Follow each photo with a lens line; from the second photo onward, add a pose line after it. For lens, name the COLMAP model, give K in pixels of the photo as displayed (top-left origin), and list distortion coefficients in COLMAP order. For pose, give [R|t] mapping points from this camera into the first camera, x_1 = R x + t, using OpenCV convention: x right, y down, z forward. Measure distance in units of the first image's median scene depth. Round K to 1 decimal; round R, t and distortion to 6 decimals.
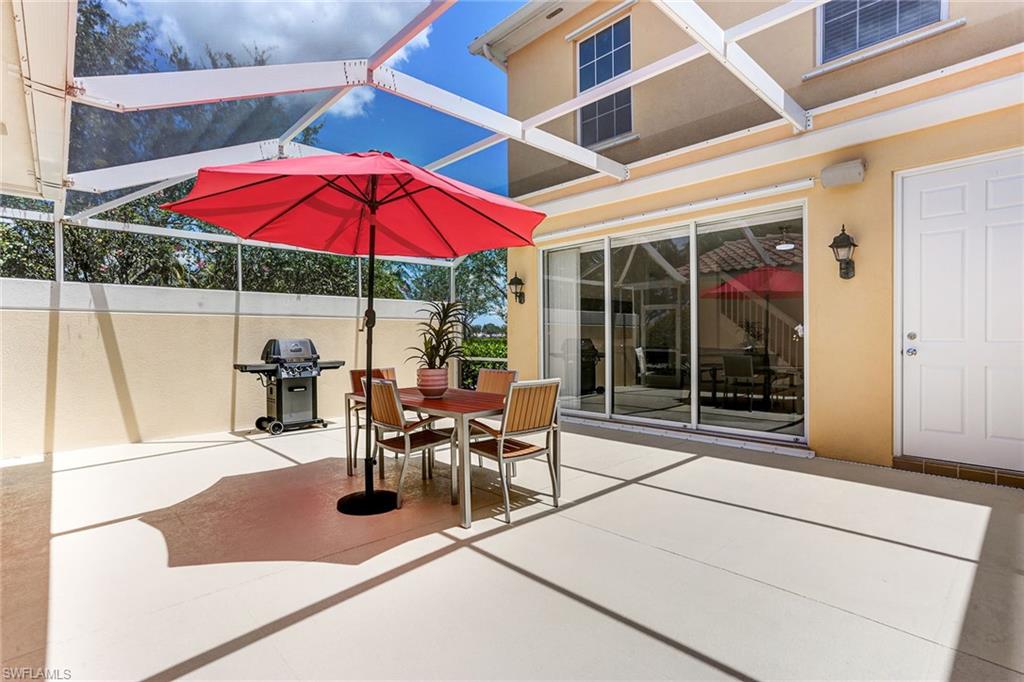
lens RADIAL K [[494.1, 0, 506.8], [0, 494.1, 340.1], [0, 0, 1]] dist [-0.019264, 0.015777]
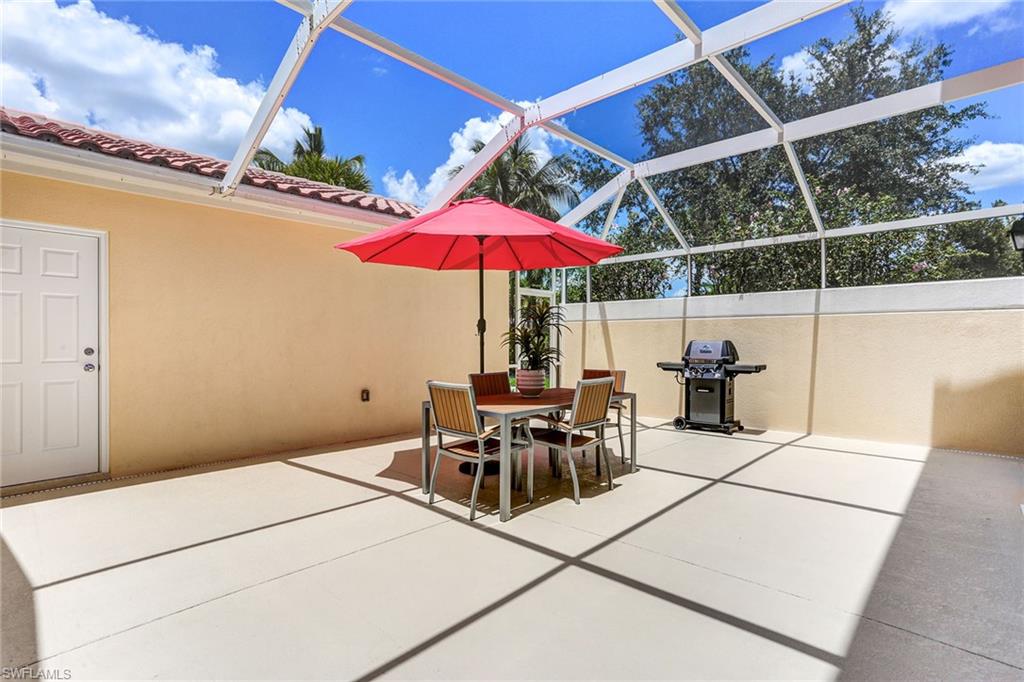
lens RADIAL K [[494.1, 0, 506.4], [0, 494.1, 341.7], [0, 0, 1]] dist [-0.019264, 0.015777]
pose [[0.061930, 0.012632, -0.998001, 0.573419], [-0.005109, 0.999911, 0.012339, -0.010345], [0.998067, 0.004334, 0.061989, 0.548717]]
